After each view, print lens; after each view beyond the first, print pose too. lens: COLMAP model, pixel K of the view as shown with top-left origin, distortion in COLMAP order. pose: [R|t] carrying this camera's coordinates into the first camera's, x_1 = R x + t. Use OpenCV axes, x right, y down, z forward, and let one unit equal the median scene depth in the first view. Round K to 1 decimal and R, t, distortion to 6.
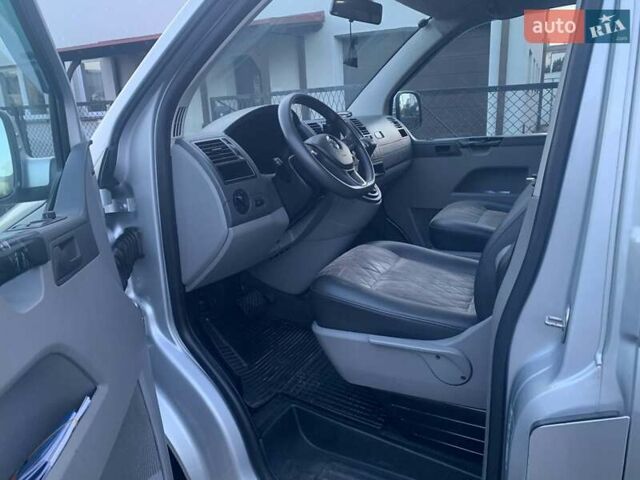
lens RADIAL K [[468.5, 0, 305.8], [0, 468.5, 240.2], [0, 0, 1]] dist [0.033178, 0.000420]
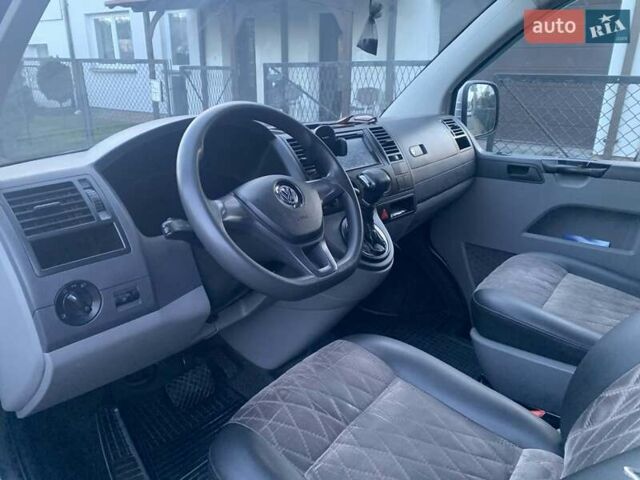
lens RADIAL K [[472.1, 0, 320.0], [0, 472.1, 240.0], [0, 0, 1]] dist [0.018762, -0.003176]
pose [[0.983586, 0.114486, -0.139467, 0.112923], [-0.103591, 0.991147, 0.083046, -0.121661], [0.147740, -0.067236, 0.986738, 0.252596]]
